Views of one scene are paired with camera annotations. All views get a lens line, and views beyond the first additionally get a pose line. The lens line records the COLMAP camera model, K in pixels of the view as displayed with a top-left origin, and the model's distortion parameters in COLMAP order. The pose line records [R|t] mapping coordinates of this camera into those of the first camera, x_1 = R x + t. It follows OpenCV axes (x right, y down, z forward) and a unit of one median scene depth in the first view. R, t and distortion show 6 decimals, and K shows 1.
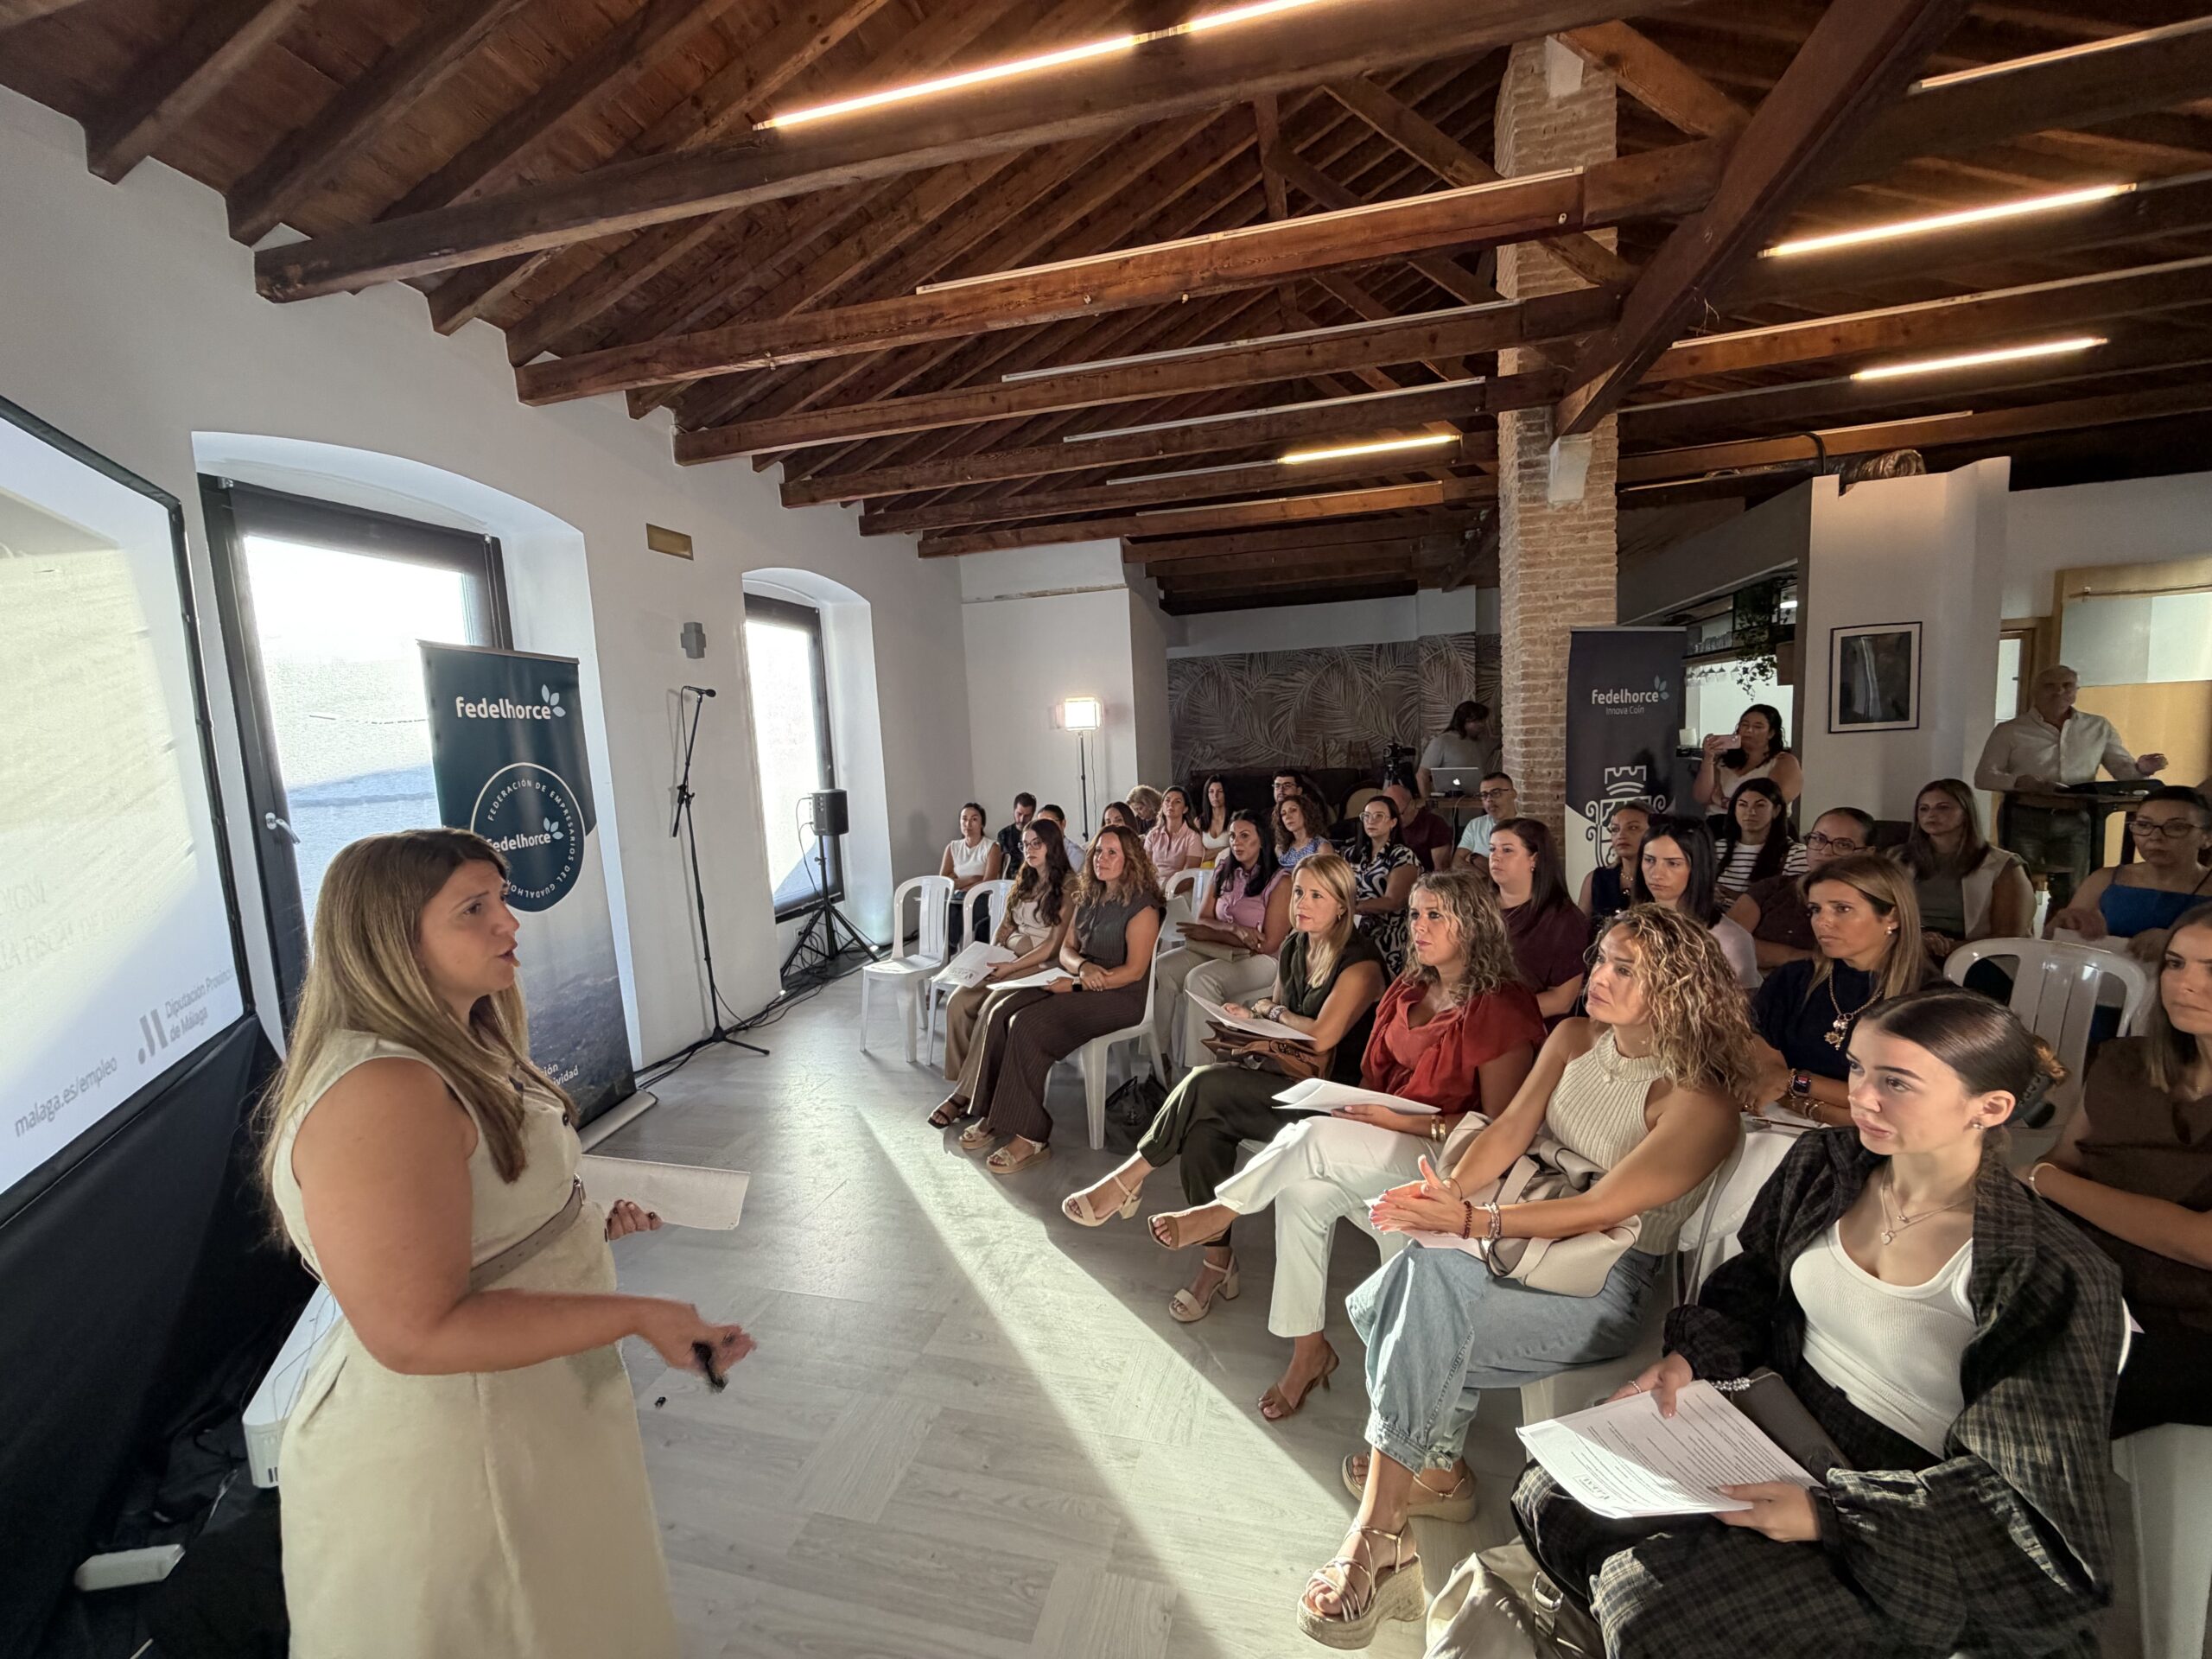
lens RADIAL K [[885.8, 0, 1106.0], [0, 885.8, 829.5], [0, 0, 1]] dist [0.003010, 0.000218]
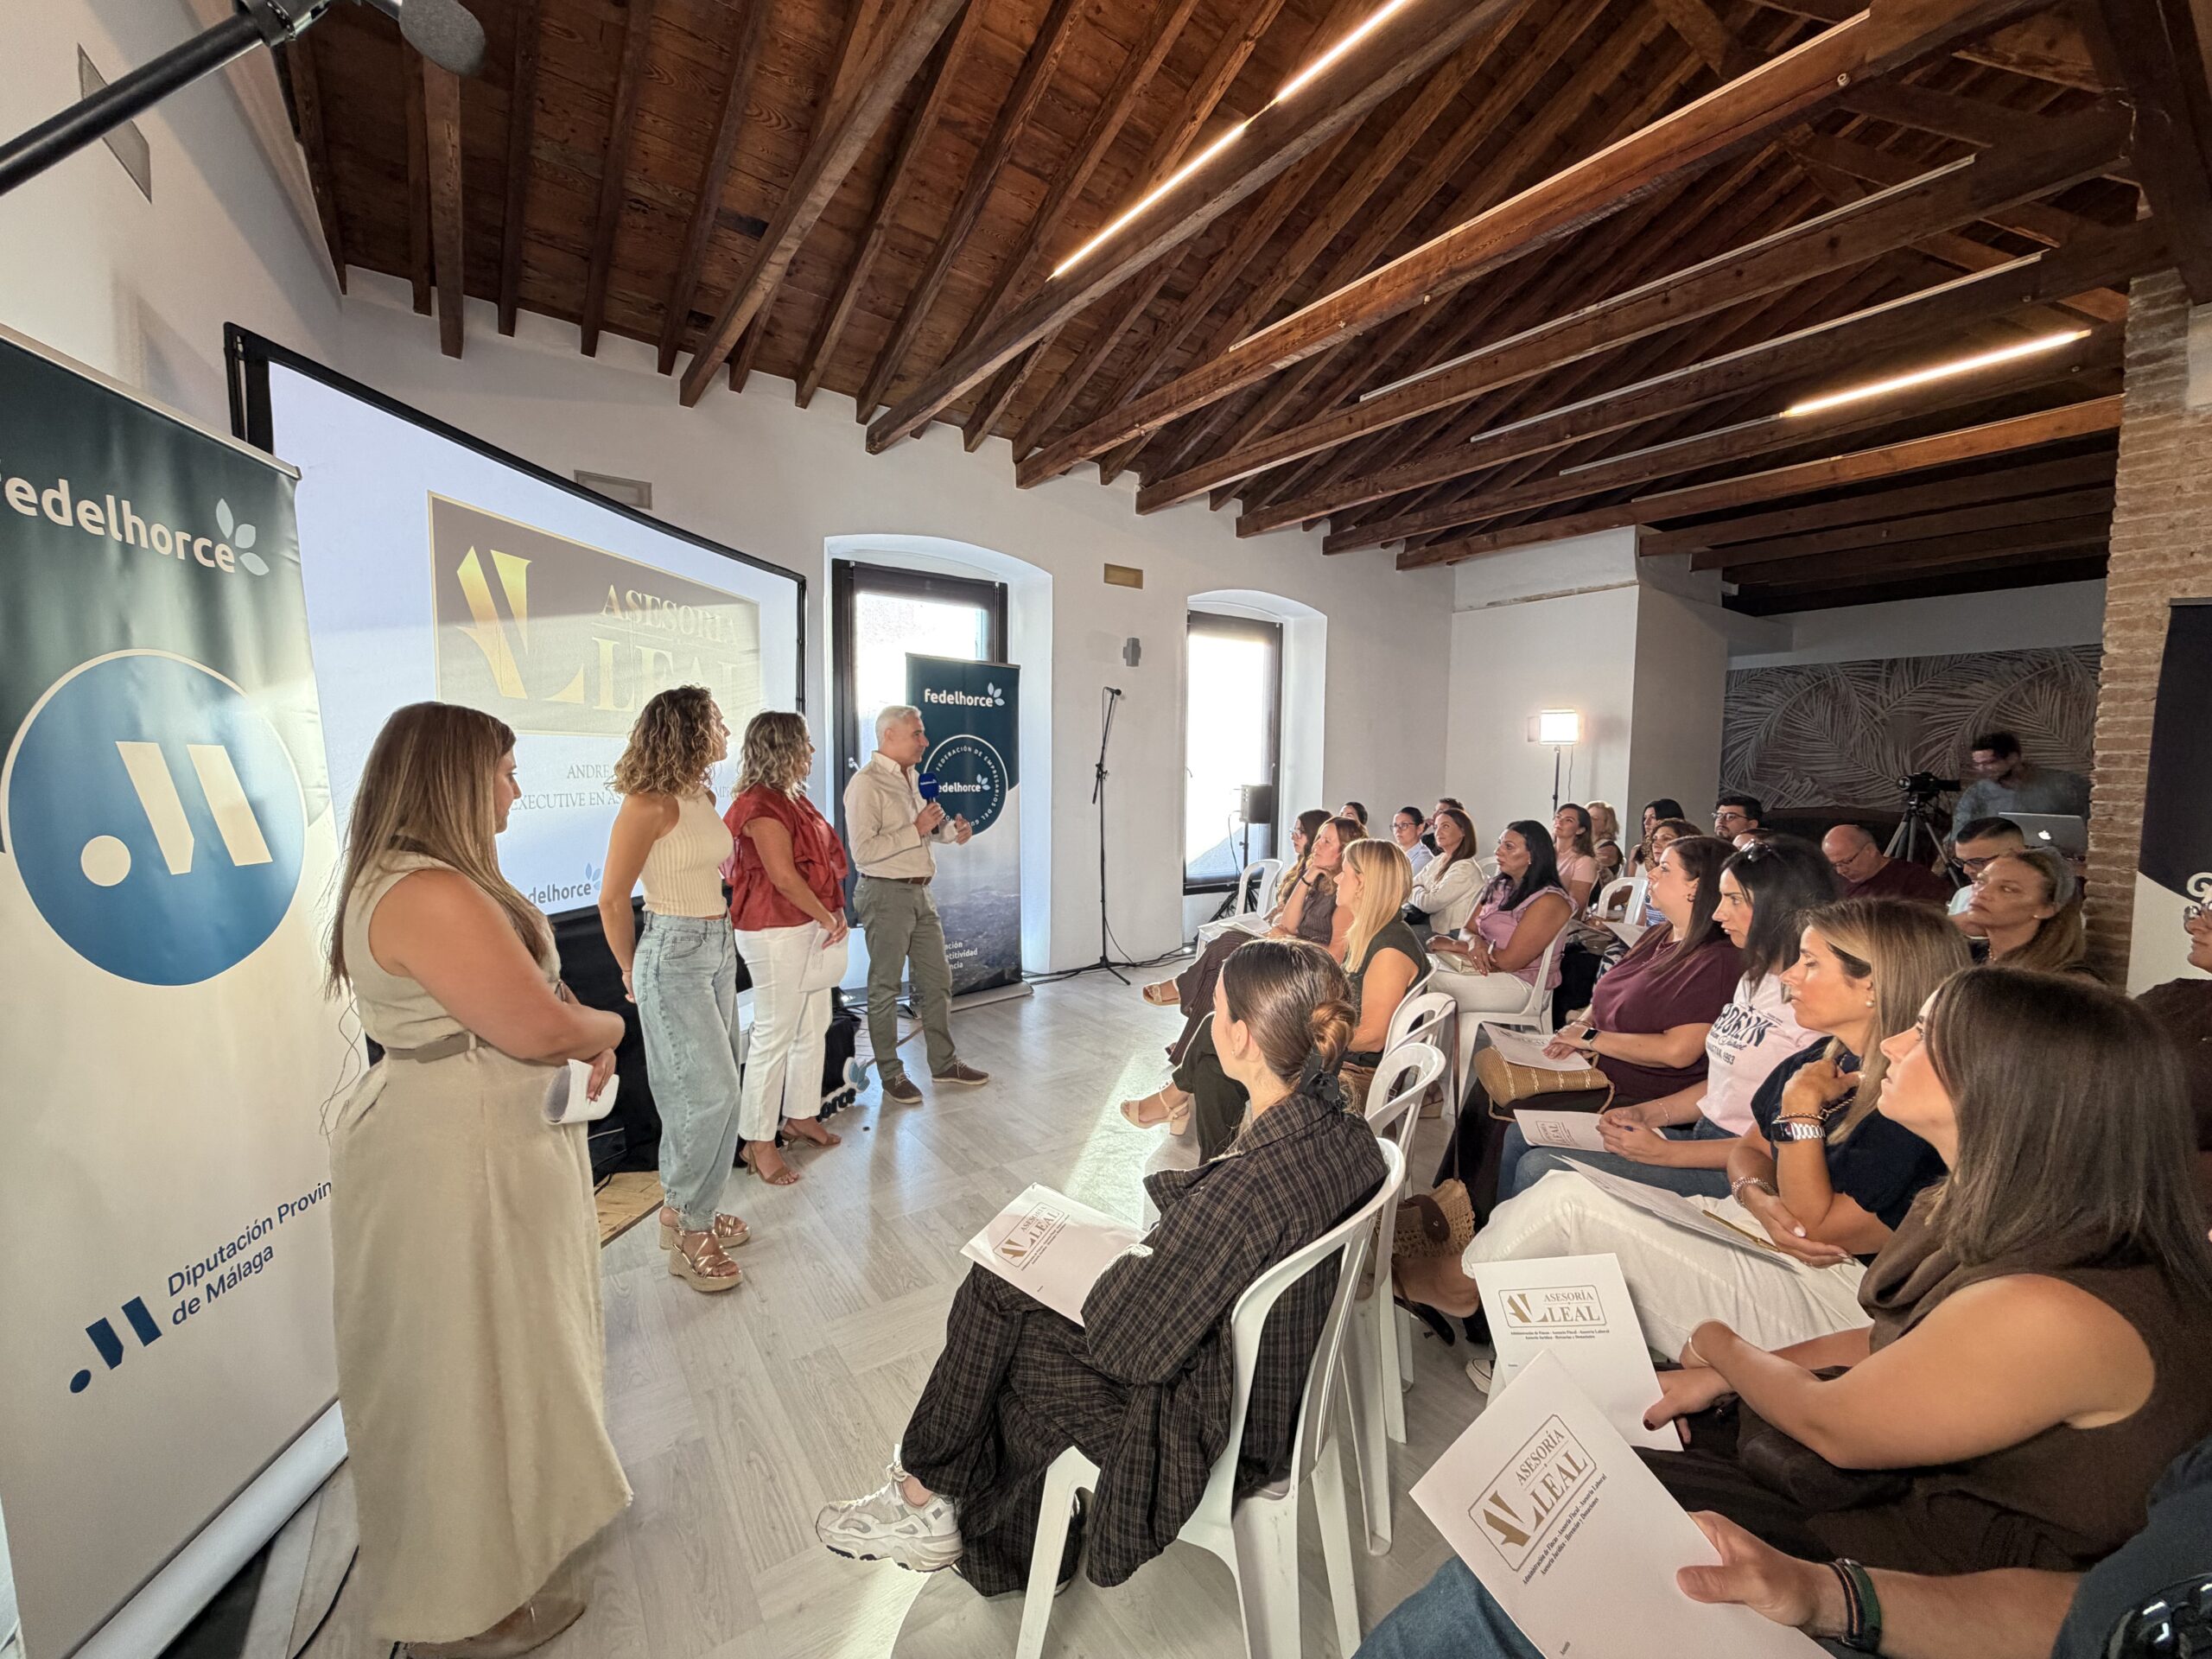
lens RADIAL K [[885.8, 0, 1106.0], [0, 885.8, 829.5], [0, 0, 1]] dist [0.003010, 0.000218]
pose [[0.765941, 0.104734, -0.634323, 0.338984], [-0.117866, 0.992795, 0.021600, 0.015672], [0.632015, 0.058220, 0.772766, 0.013192]]
